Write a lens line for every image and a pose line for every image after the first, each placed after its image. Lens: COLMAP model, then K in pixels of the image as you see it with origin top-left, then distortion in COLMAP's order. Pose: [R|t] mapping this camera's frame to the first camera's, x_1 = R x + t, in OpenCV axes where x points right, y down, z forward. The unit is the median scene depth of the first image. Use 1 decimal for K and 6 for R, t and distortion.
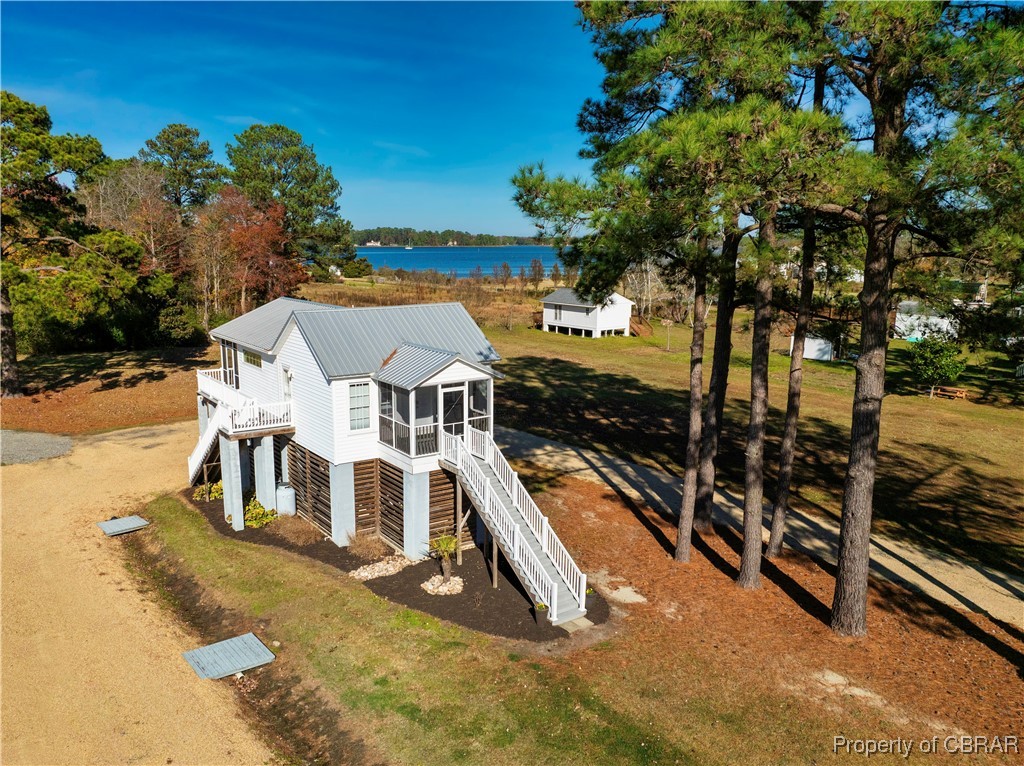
lens RADIAL K [[782.8, 0, 465.2], [0, 782.8, 418.8], [0, 0, 1]] dist [-0.021156, -0.019372]
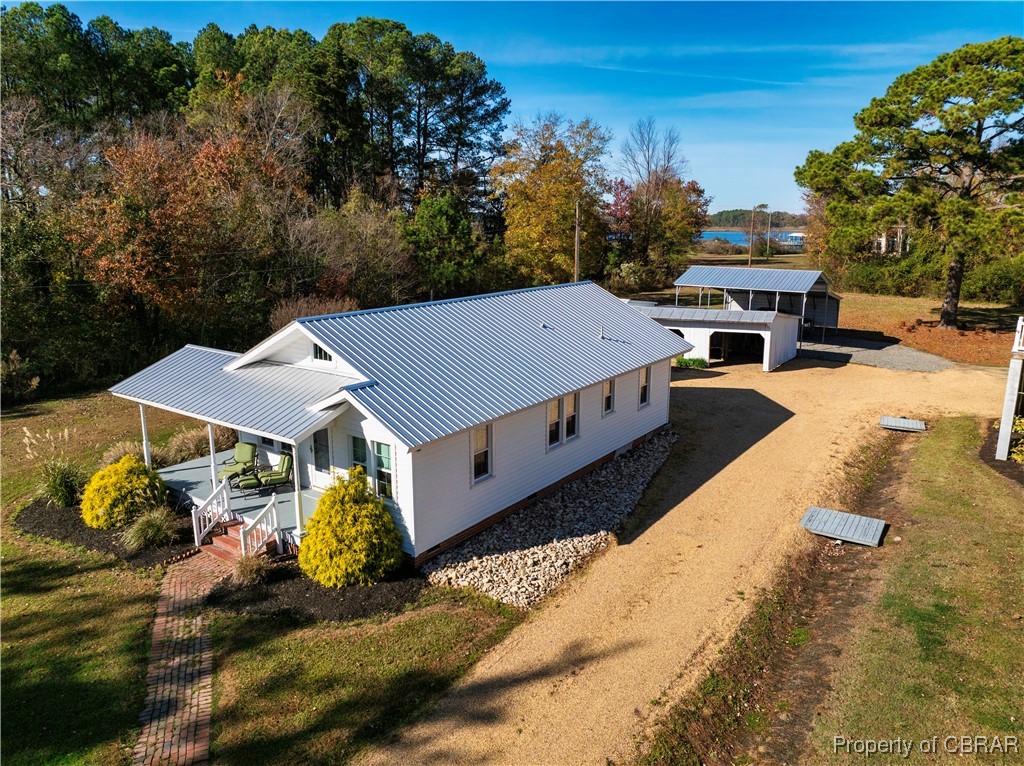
lens RADIAL K [[720.4, 0, 511.2], [0, 720.4, 382.8], [0, 0, 1]] dist [-0.044554, 0.015869]
pose [[0.329336, 0.207379, -0.921158, 0.283737], [-0.210429, 0.967167, 0.142504, 0.063756], [0.920466, 0.146906, 0.362161, 0.181155]]
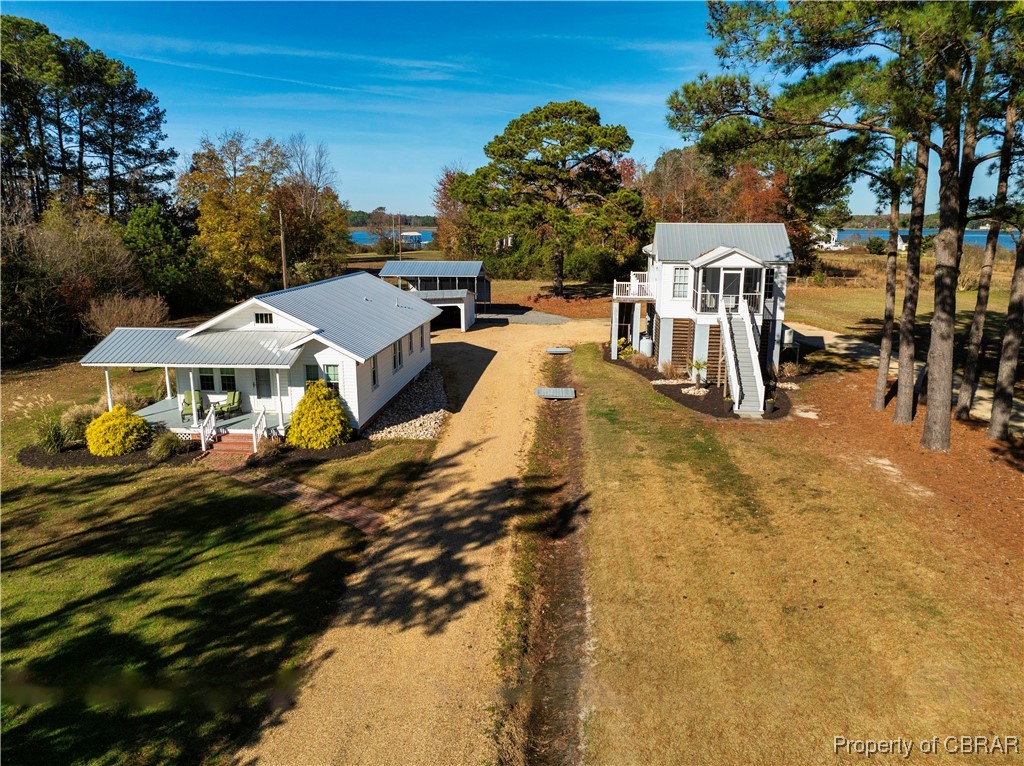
lens RADIAL K [[720.4, 0, 514.3], [0, 720.4, 384.0], [0, 0, 1]] dist [-0.044554, 0.015869]
pose [[0.765214, 0.140417, -0.628276, 0.542429], [-0.140840, 0.988796, 0.049454, 0.160948], [0.628181, 0.050643, 0.776417, -0.315485]]
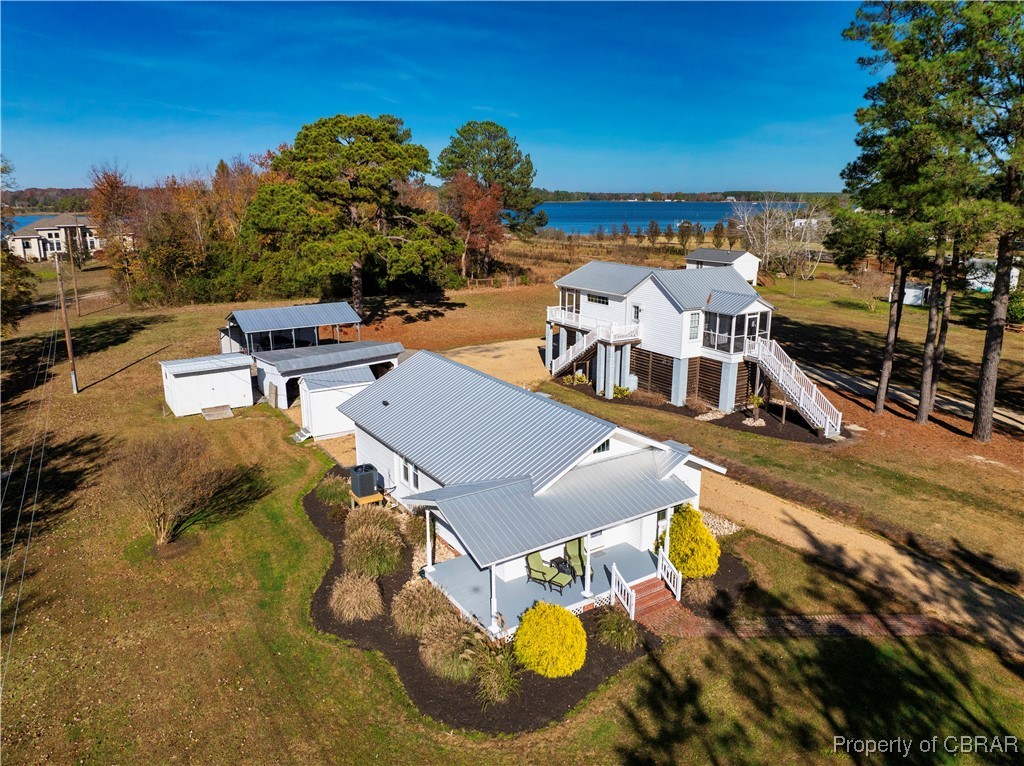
lens RADIAL K [[720.4, 0, 511.7], [0, 720.4, 384.8], [0, 0, 1]] dist [-0.044554, 0.015869]
pose [[0.999314, 0.007784, -0.036200, -0.487064], [-0.006571, 0.999417, 0.033494, 0.064781], [0.036440, -0.033233, 0.998783, -0.636575]]
